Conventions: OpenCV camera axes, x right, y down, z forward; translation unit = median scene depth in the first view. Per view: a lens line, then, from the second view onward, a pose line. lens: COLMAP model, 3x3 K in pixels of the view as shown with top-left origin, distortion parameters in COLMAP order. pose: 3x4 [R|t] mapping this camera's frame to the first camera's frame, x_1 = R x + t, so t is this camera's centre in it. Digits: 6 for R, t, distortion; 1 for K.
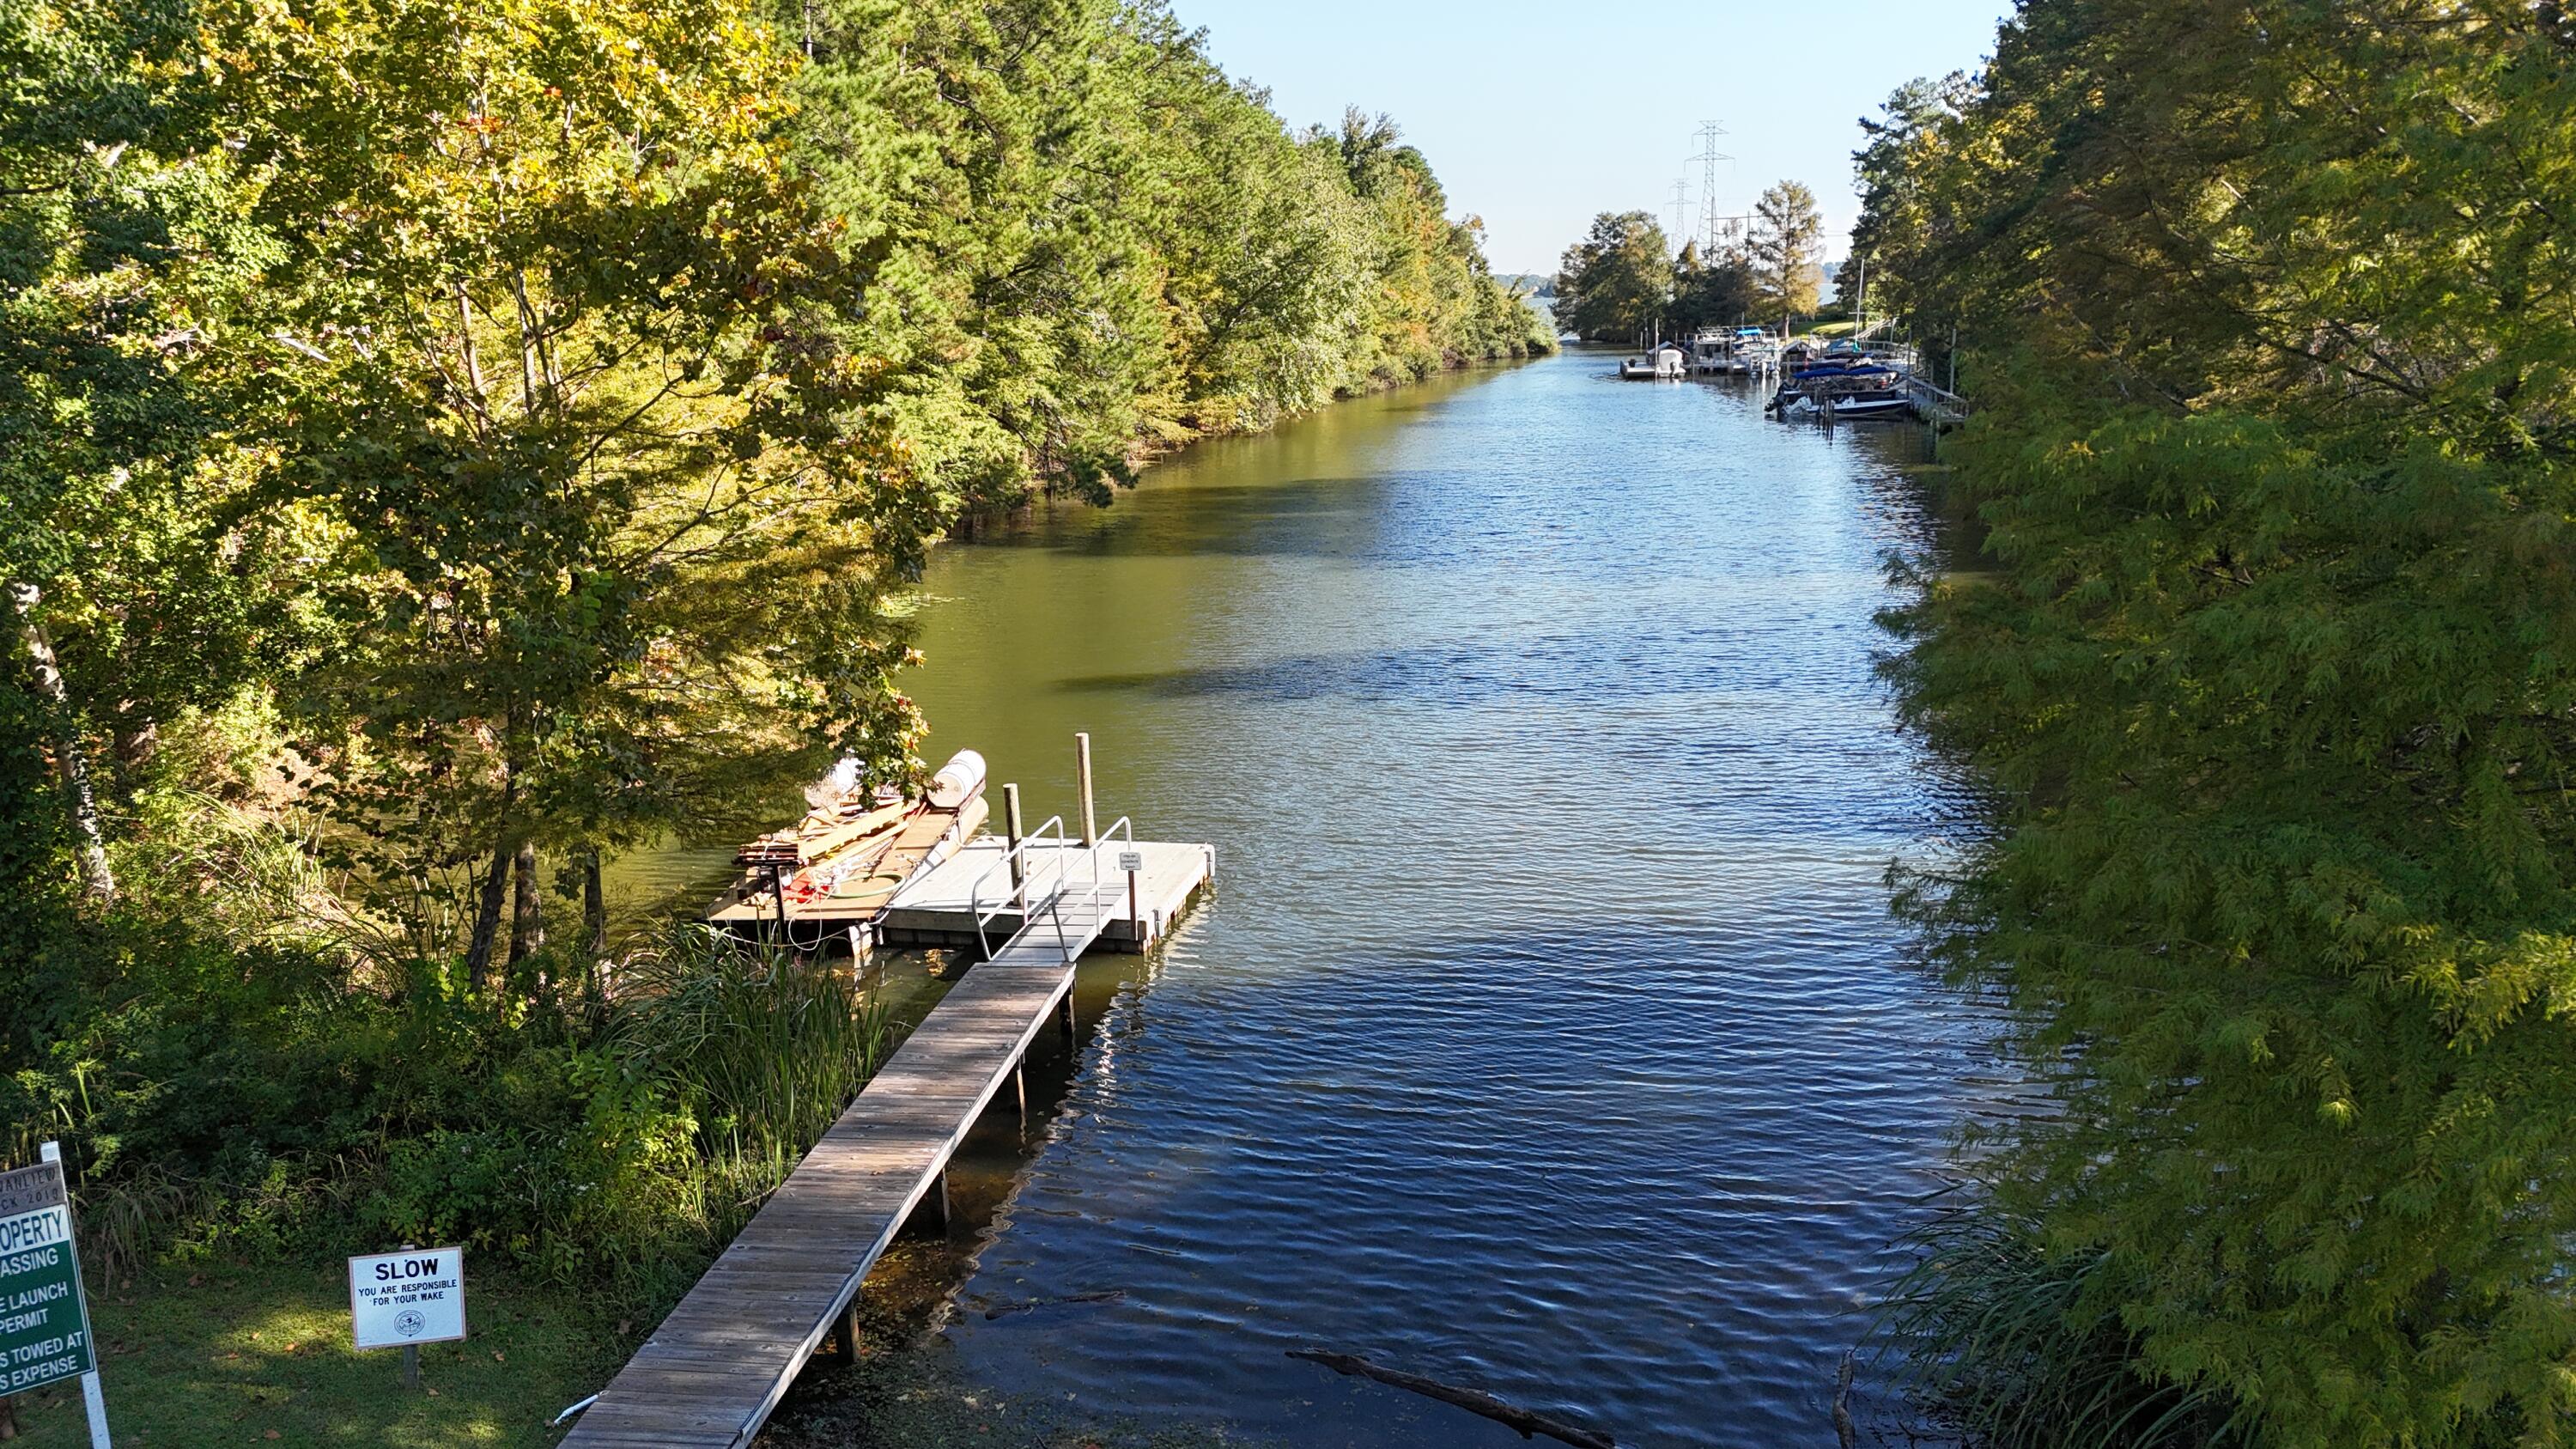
lens RADIAL K [[1732.9, 0, 1288.0], [0, 1732.9, 724.5], [0, 0, 1]] dist [0.003750, 0.000444]
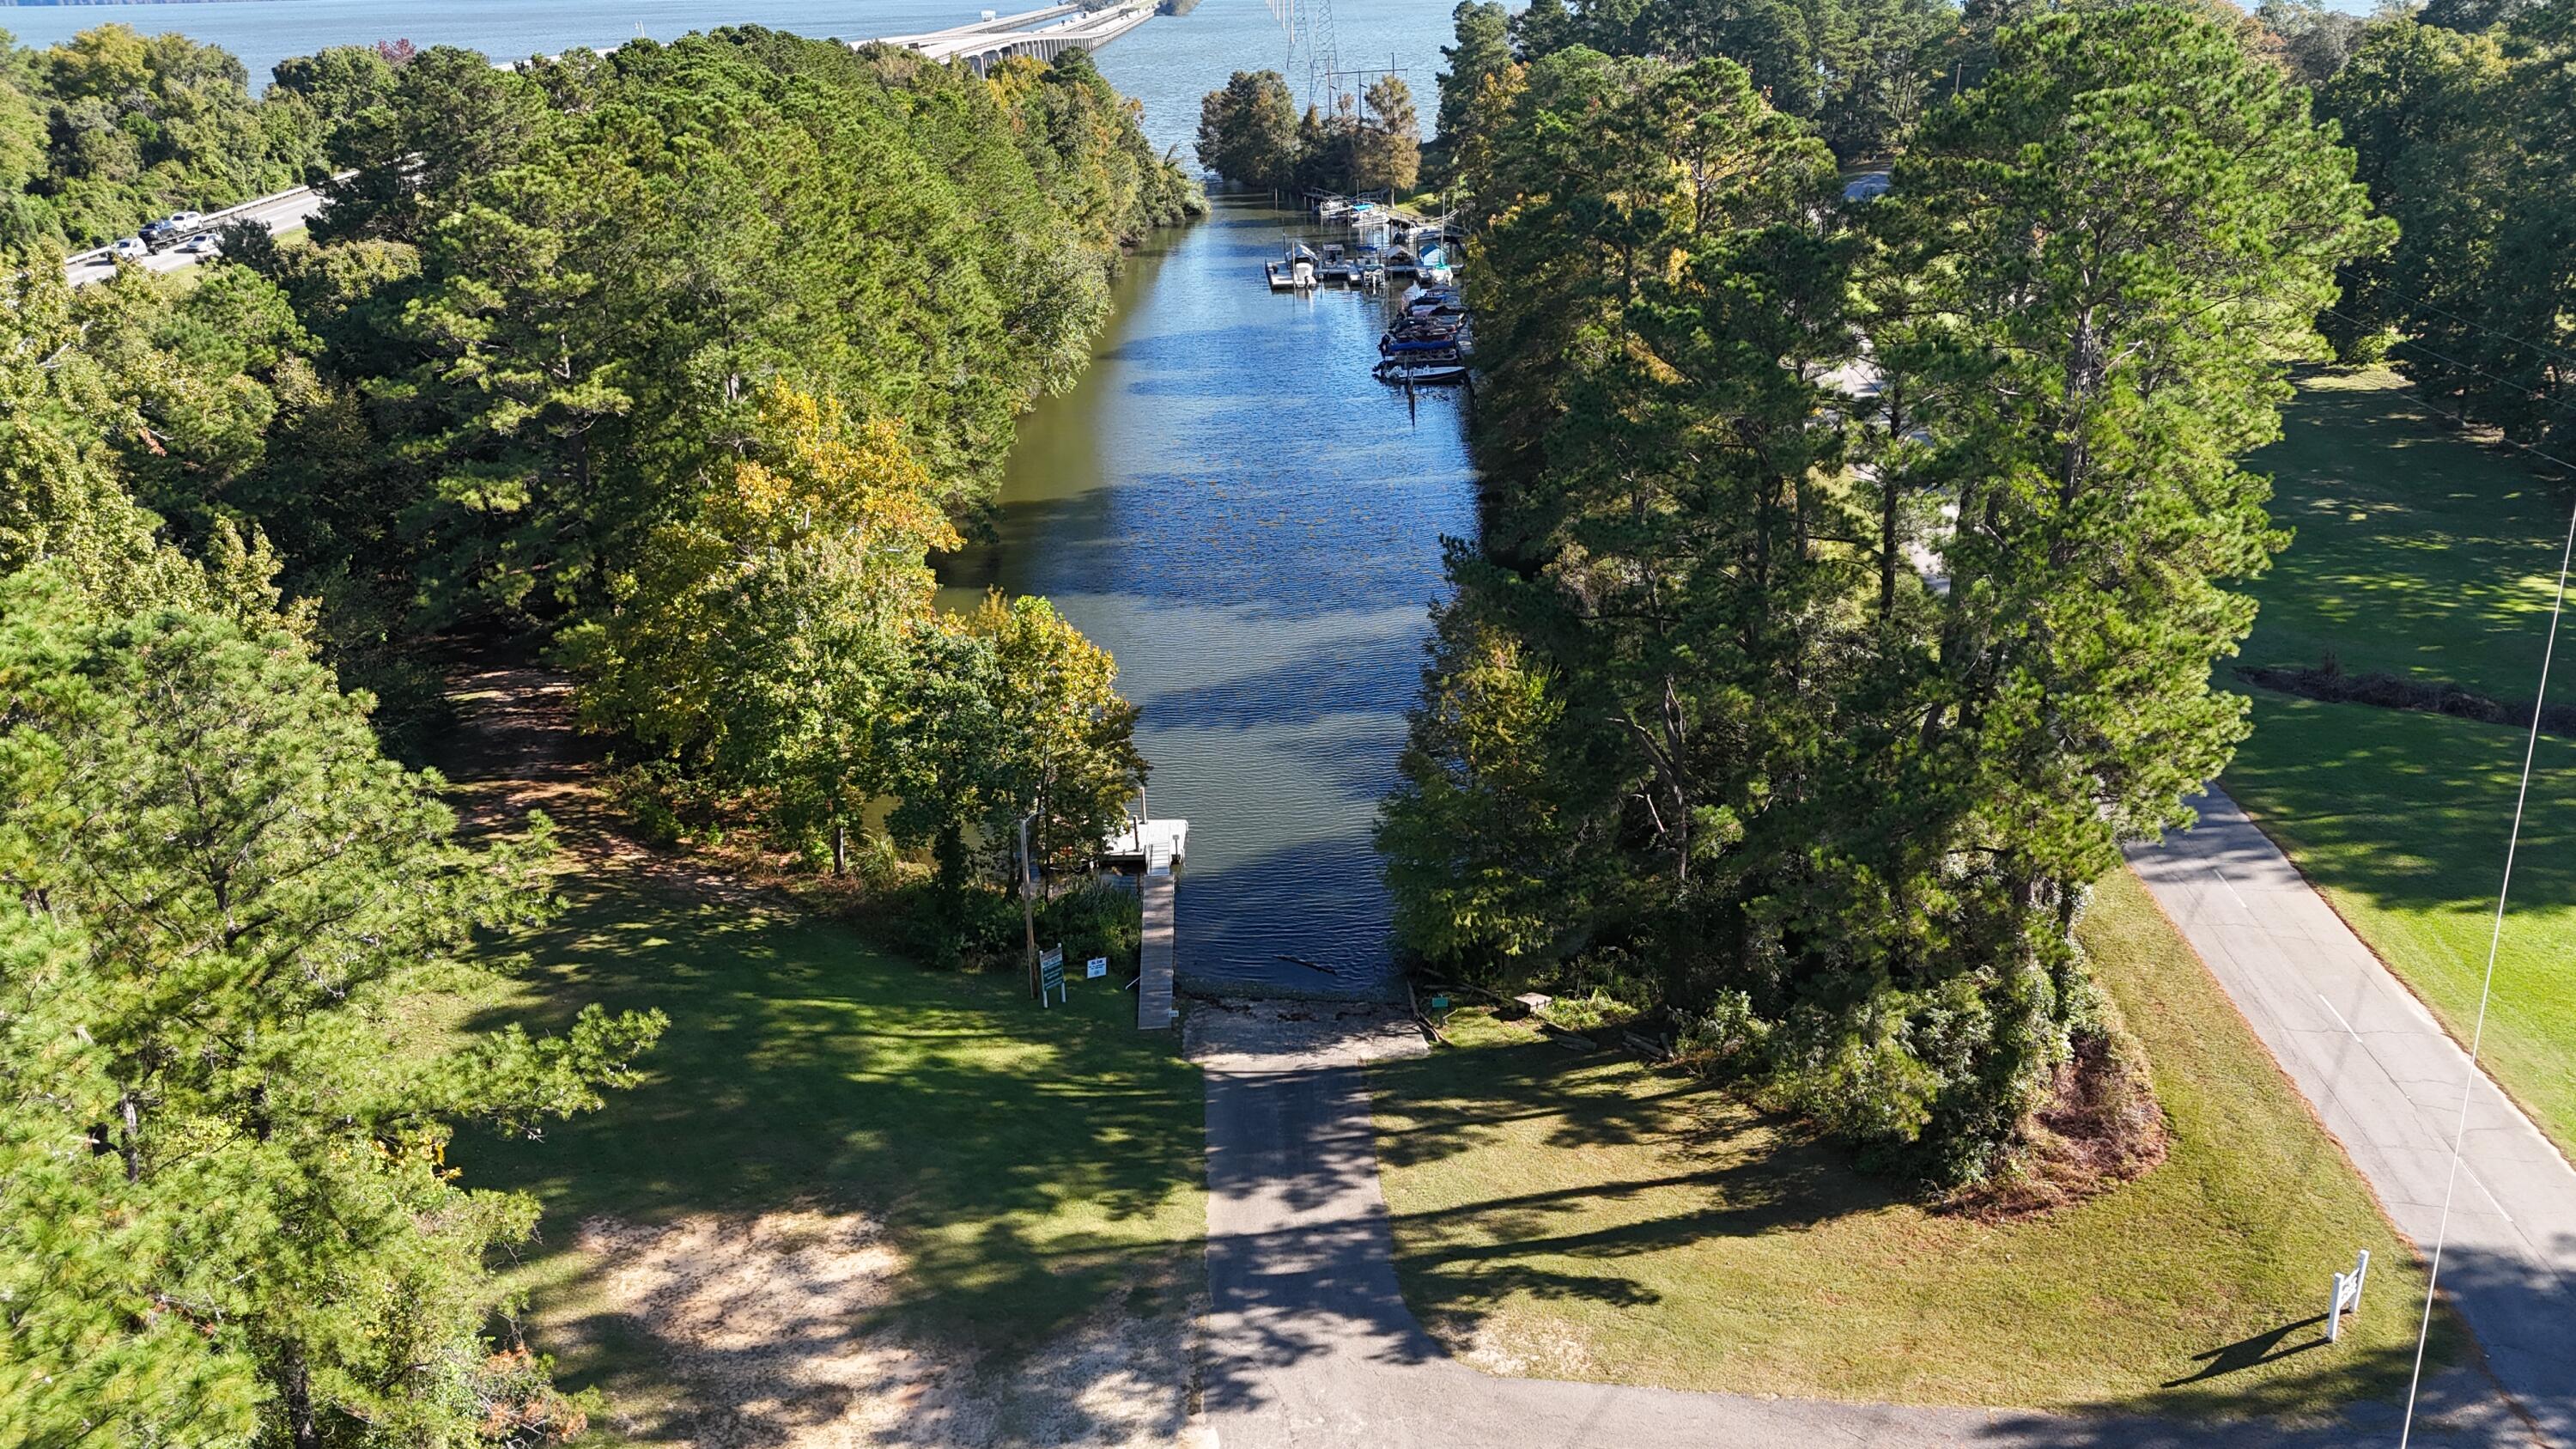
lens RADIAL K [[1732.9, 0, 1288.0], [0, 1732.9, 724.5], [0, 0, 1]] dist [0.003750, 0.000444]
pose [[0.977770, -0.082355, 0.192828, -0.053019], [0.049075, 0.983978, 0.171405, -0.072630], [-0.203854, -0.158131, 0.966146, -0.233754]]
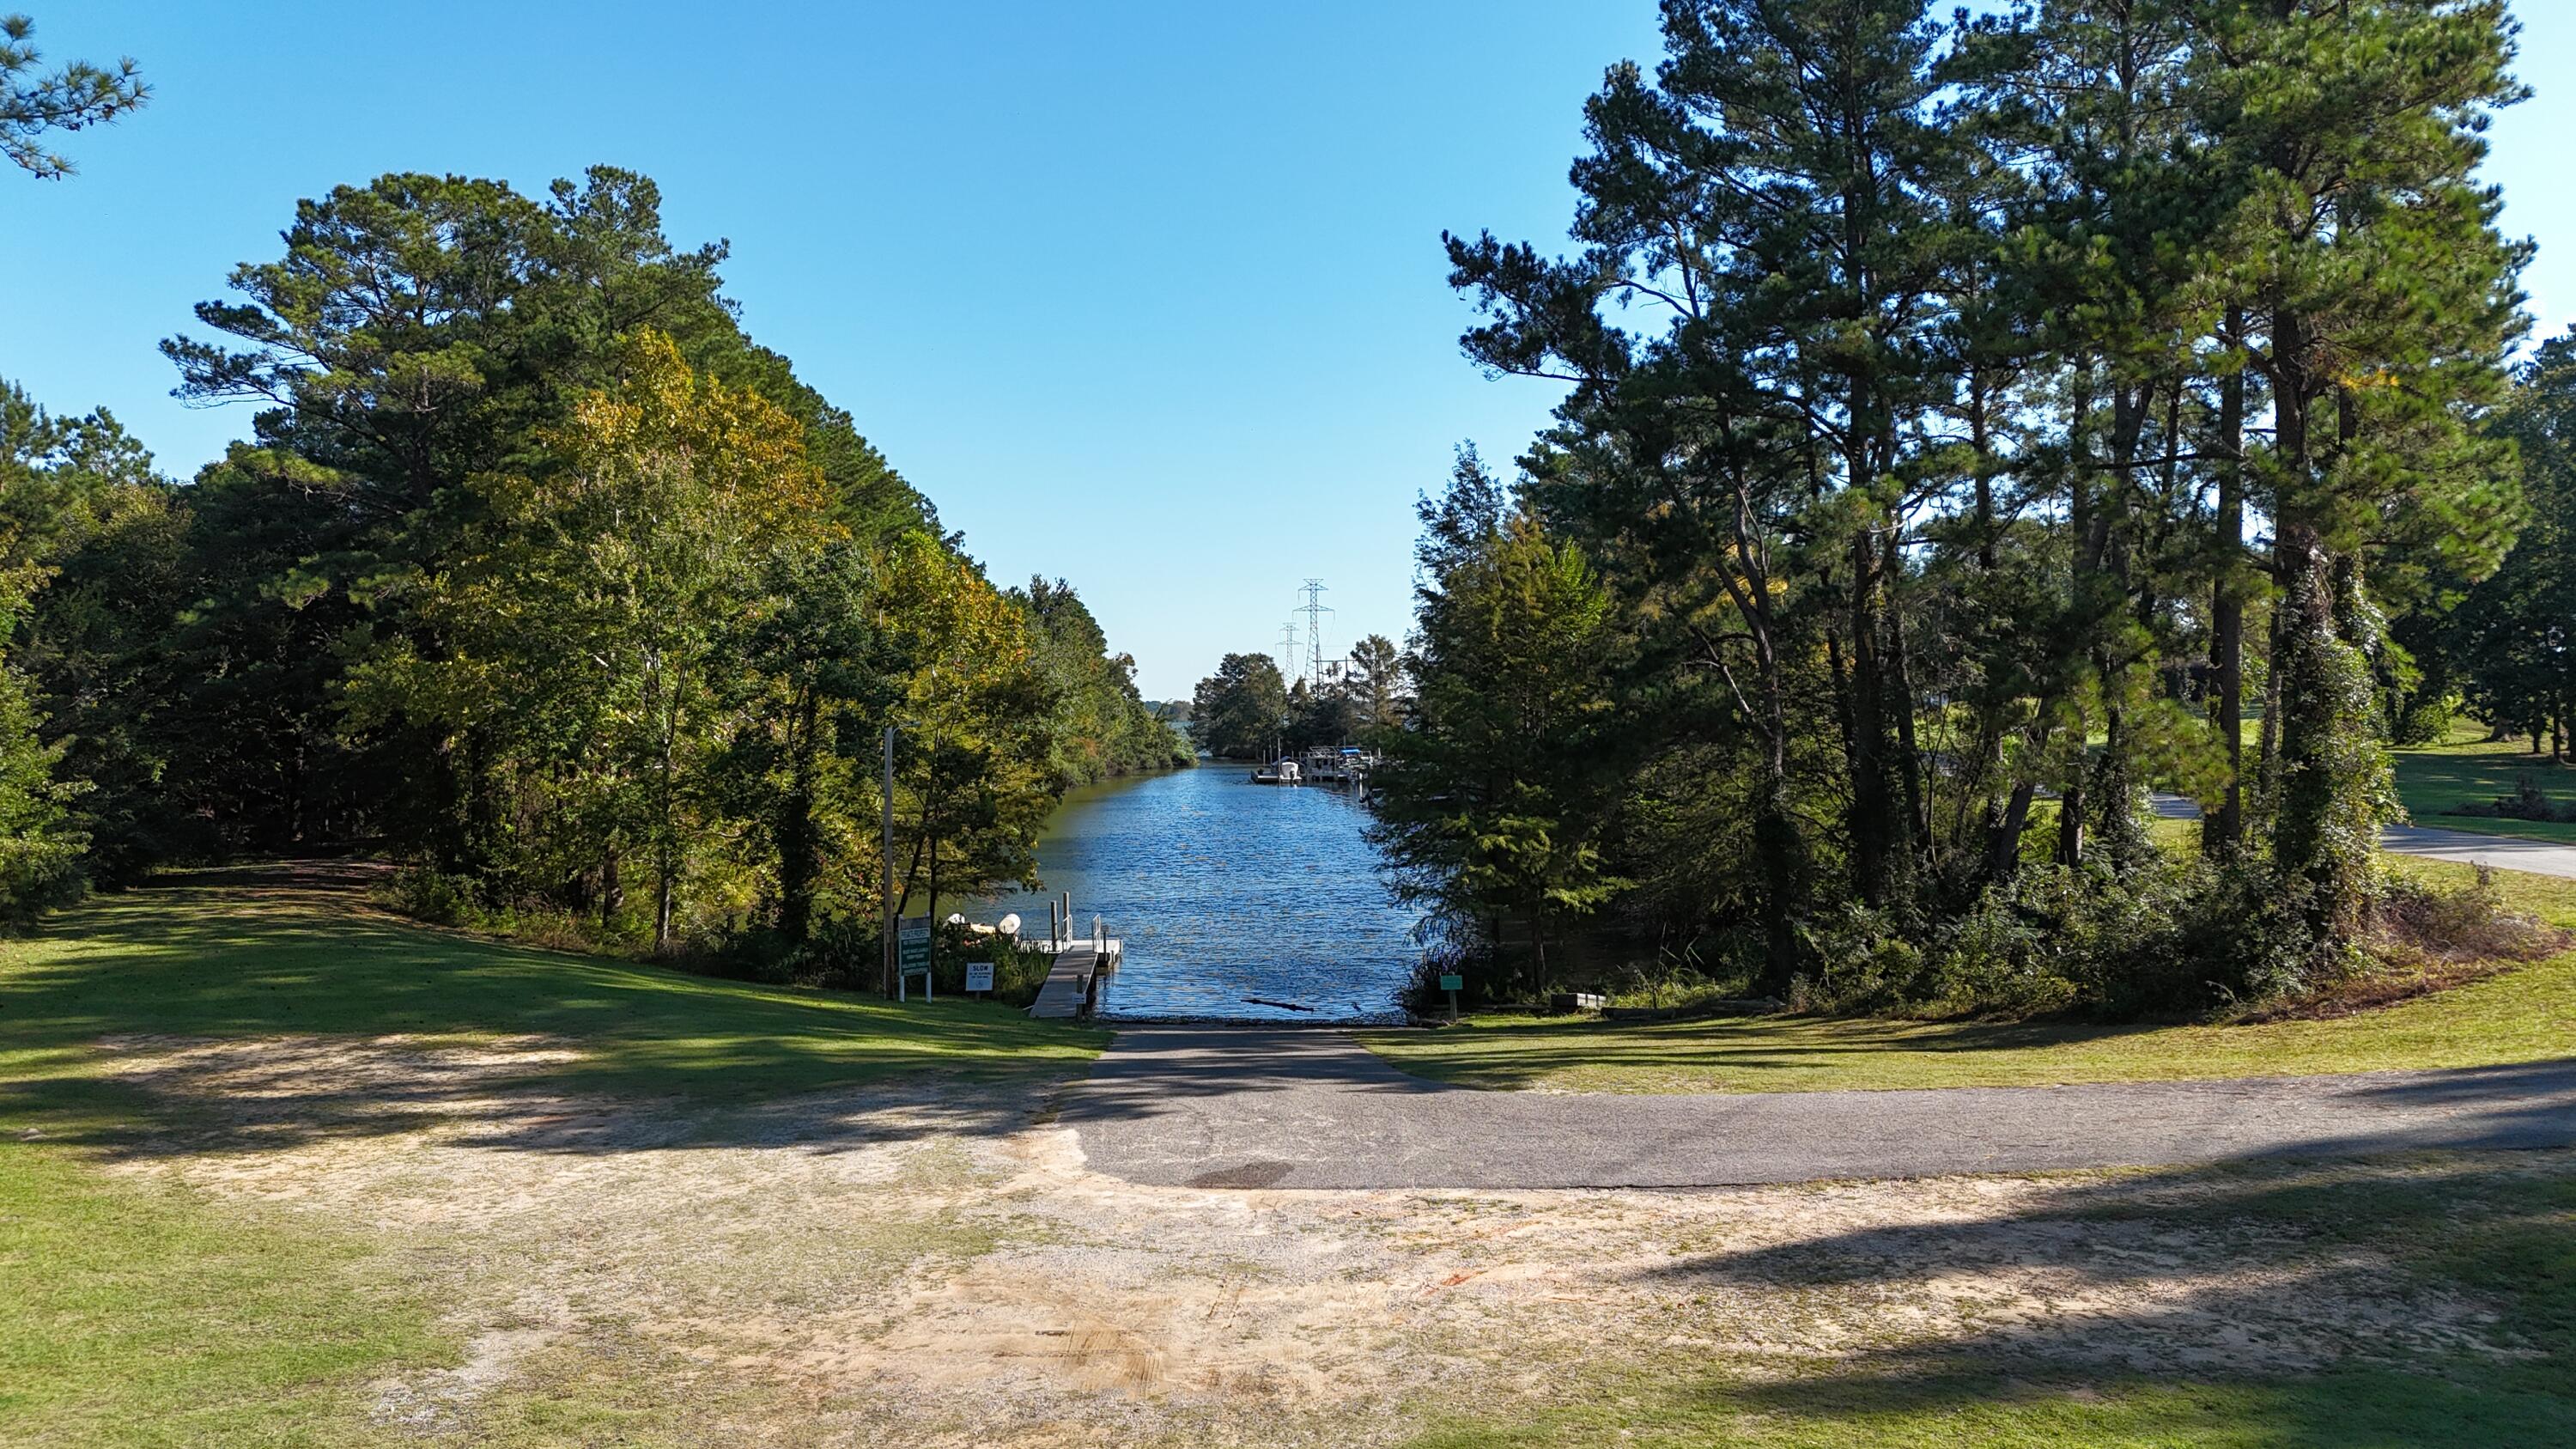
lens RADIAL K [[1732.9, 0, 1288.0], [0, 1732.9, 724.5], [0, 0, 1]] dist [0.003750, 0.000444]
pose [[0.976747, 0.020450, 0.213418, -0.041374], [0.030692, 0.971851, -0.233590, 0.042566], [-0.212188, 0.234708, 0.948624, -0.167643]]
